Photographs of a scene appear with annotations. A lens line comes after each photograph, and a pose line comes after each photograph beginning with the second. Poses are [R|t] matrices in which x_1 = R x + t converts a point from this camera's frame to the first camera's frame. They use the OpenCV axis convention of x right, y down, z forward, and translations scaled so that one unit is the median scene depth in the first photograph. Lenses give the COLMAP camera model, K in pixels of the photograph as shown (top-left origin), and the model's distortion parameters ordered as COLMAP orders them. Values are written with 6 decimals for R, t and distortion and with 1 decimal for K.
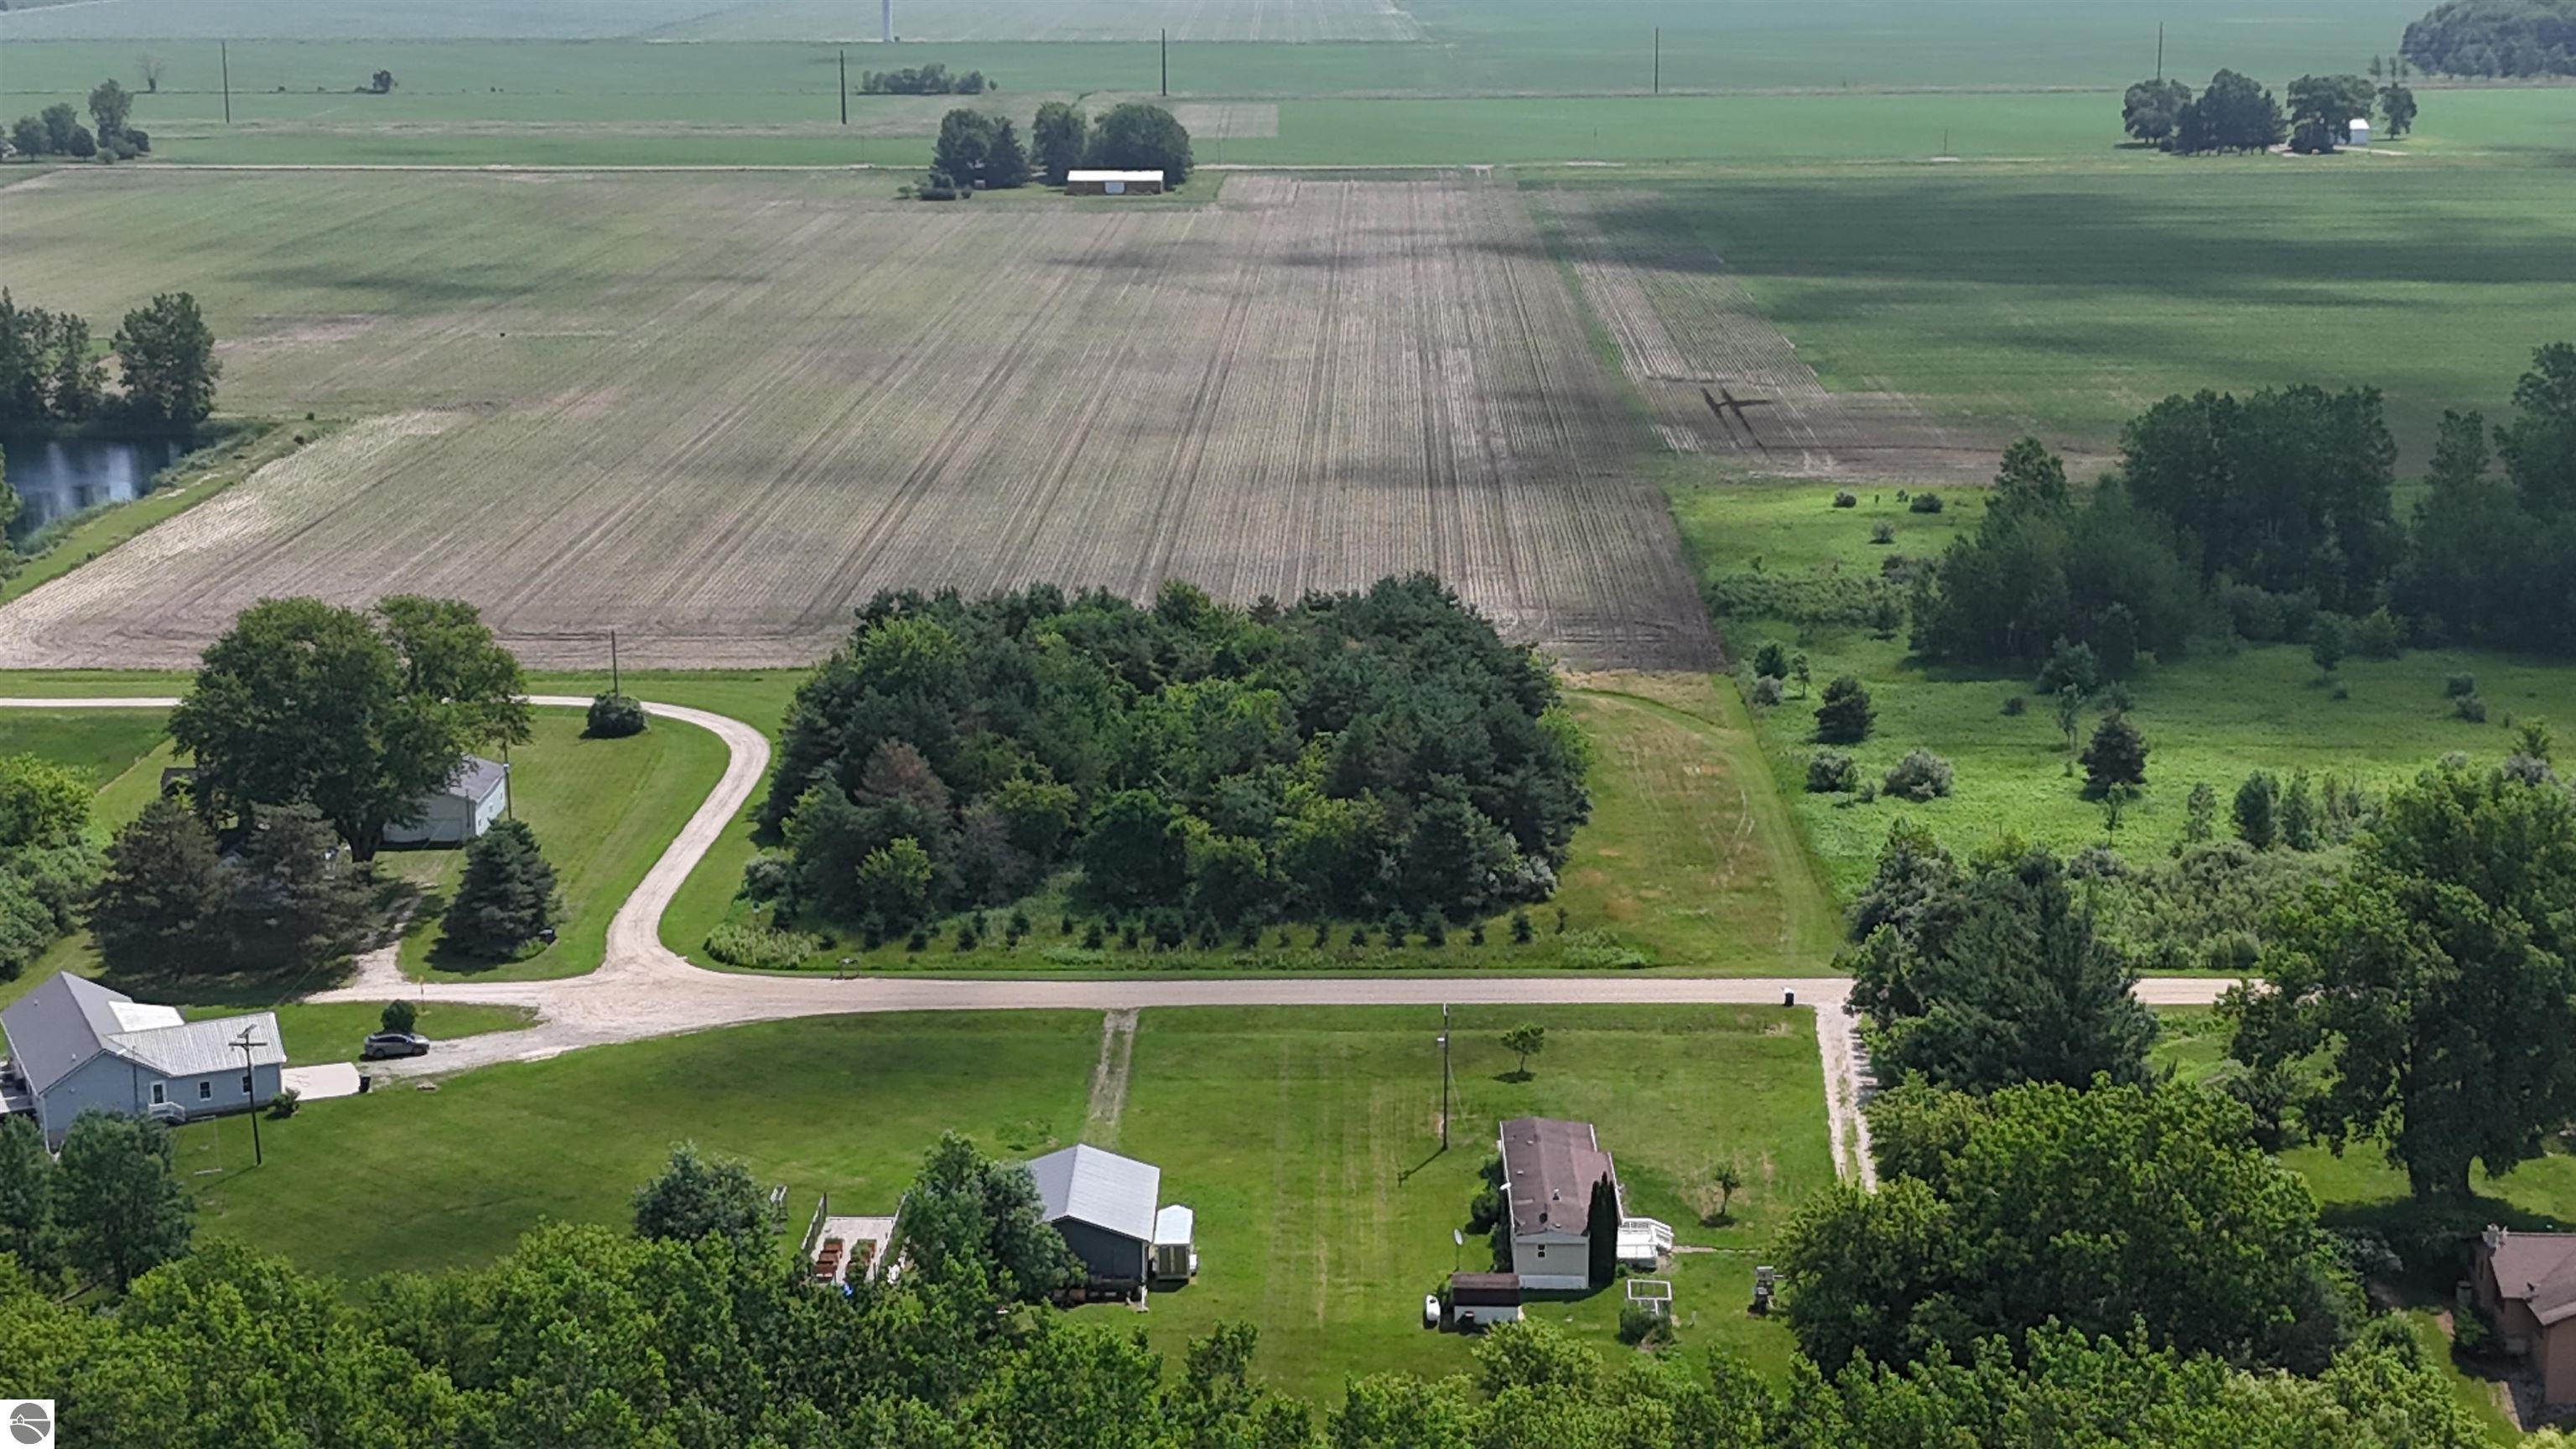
lens RADIAL K [[1907.7, 0, 1357.0], [0, 1907.7, 623.6], [0, 0, 1]] dist [0.051203, -0.000473]
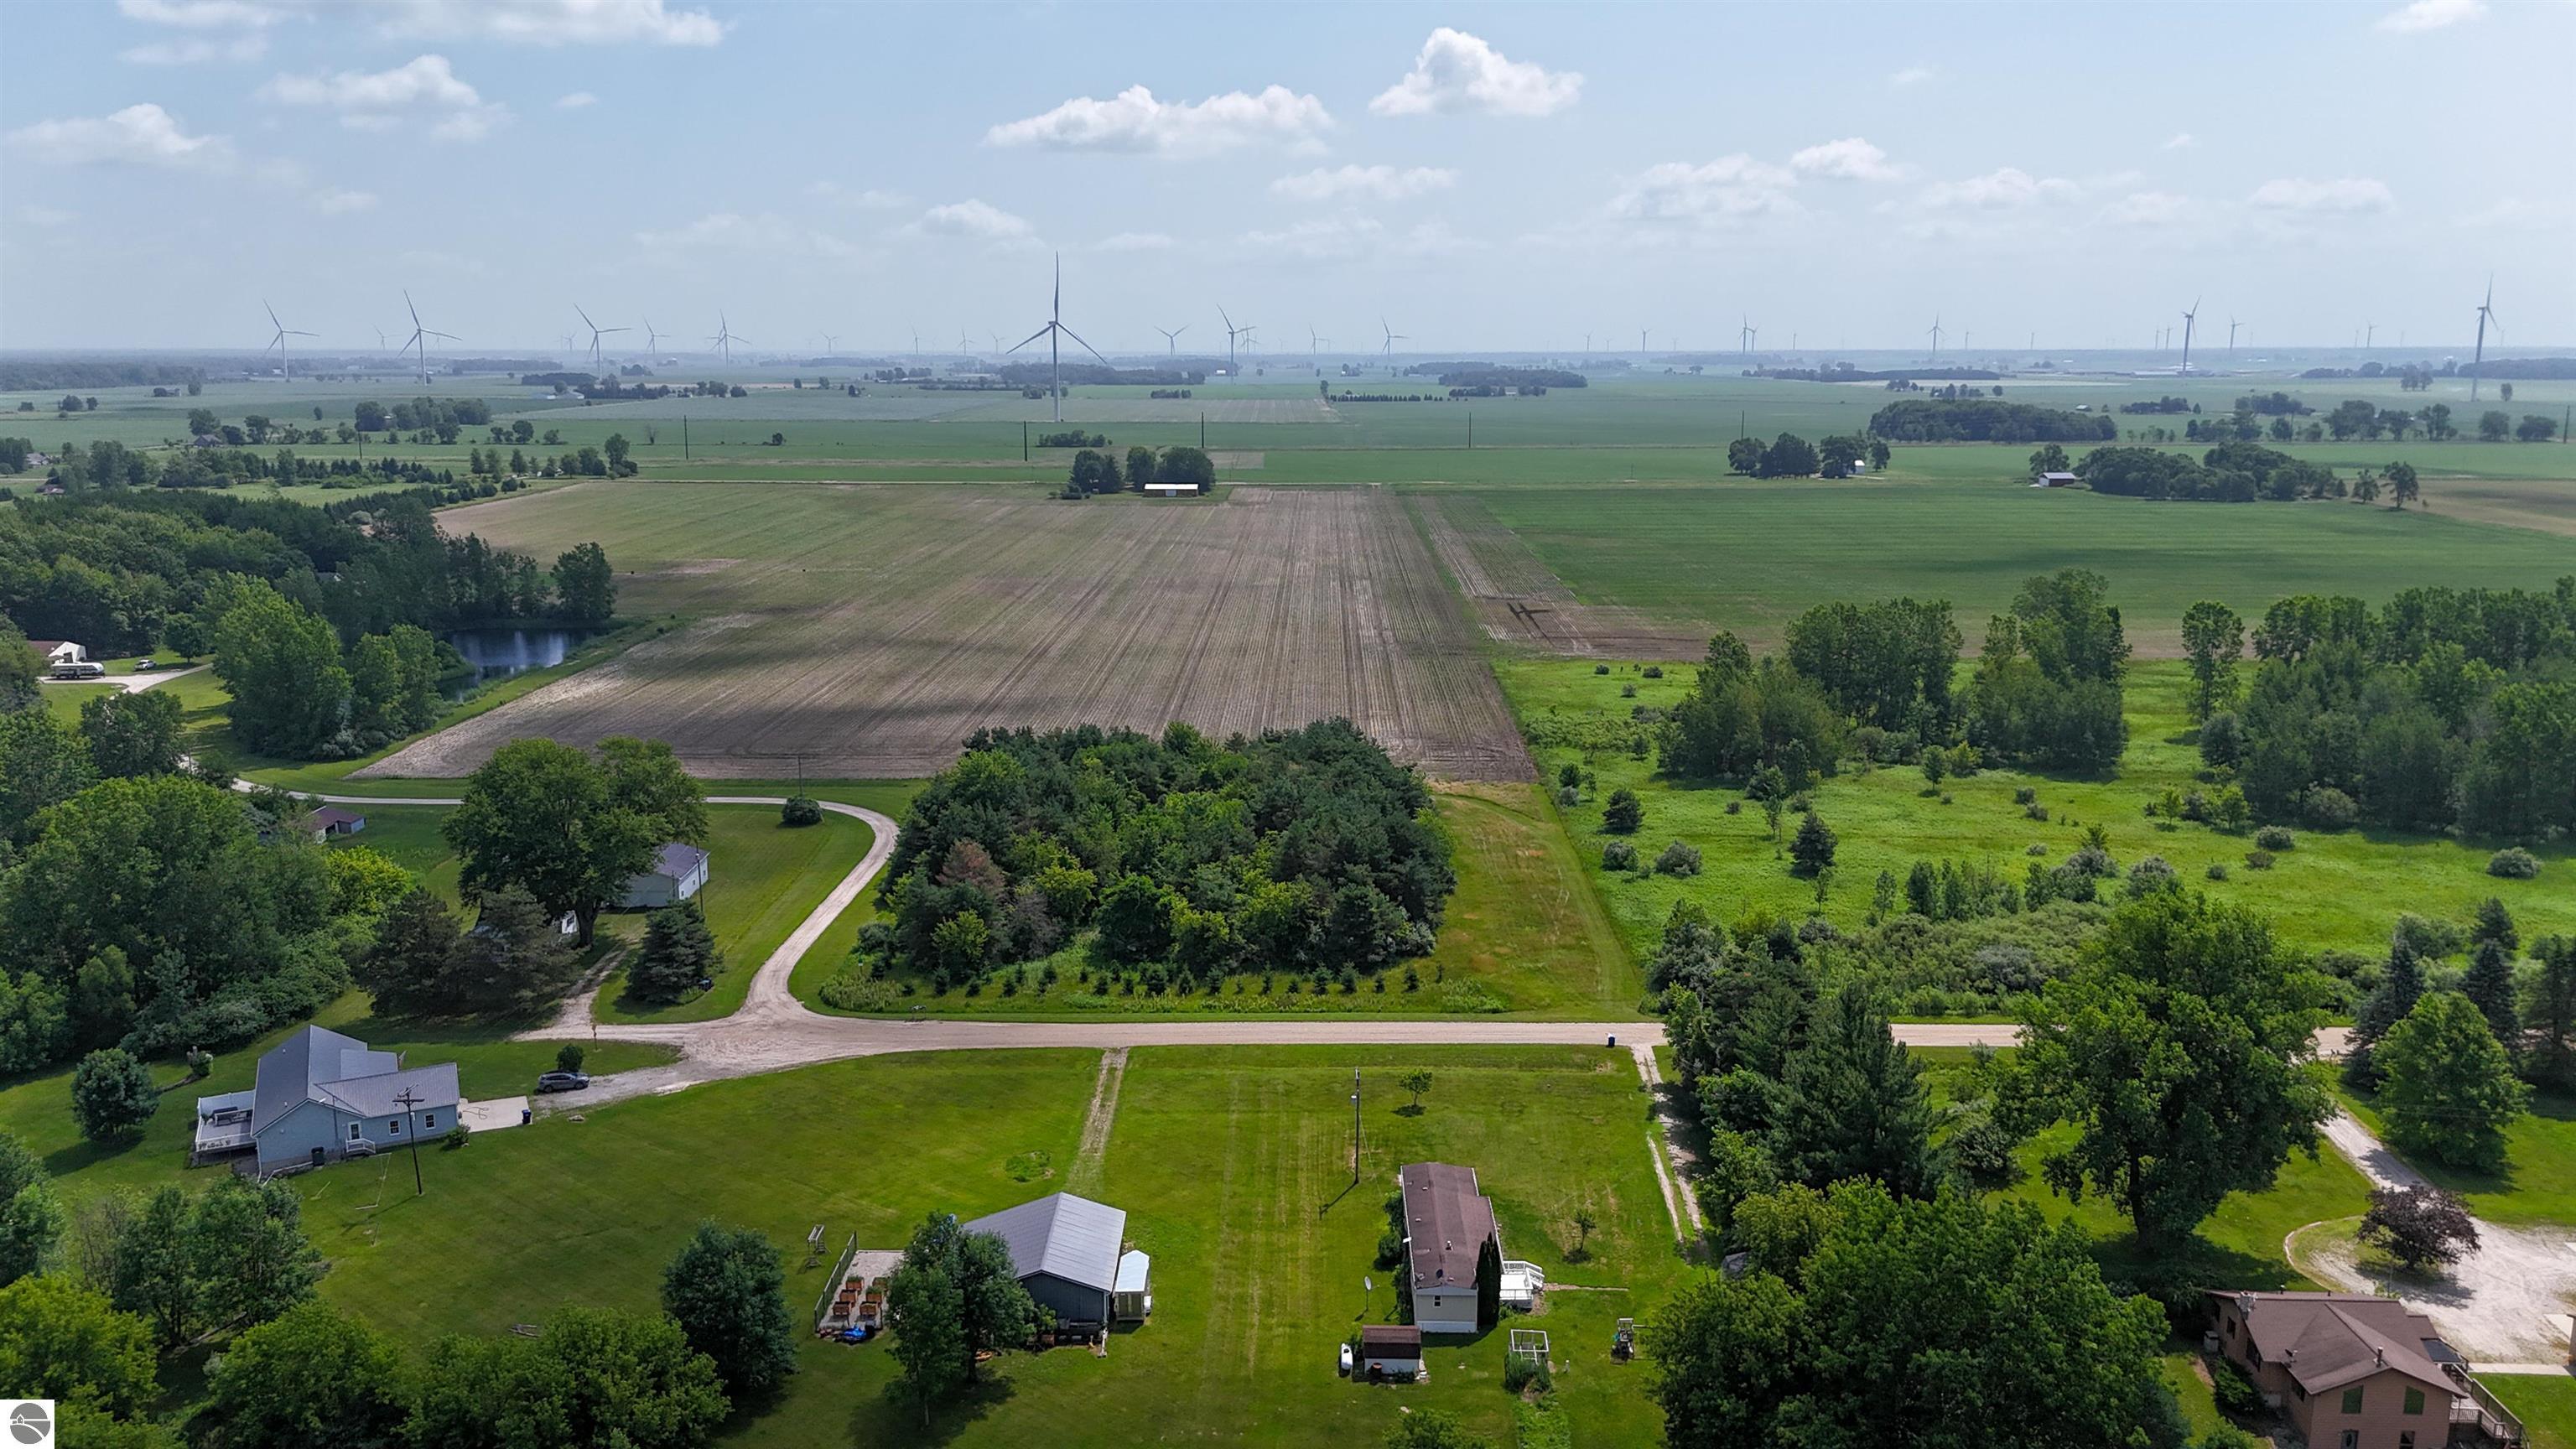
lens RADIAL K [[1851.0, 0, 1288.0], [0, 1851.0, 724.5], [0, 0, 1]] dist [0.055321, -0.000888]
pose [[0.999967, 0.003347, 0.007380, -0.014214], [-0.003061, 0.999256, -0.038444, 0.026975], [-0.007503, 0.038420, 0.999233, -0.355831]]
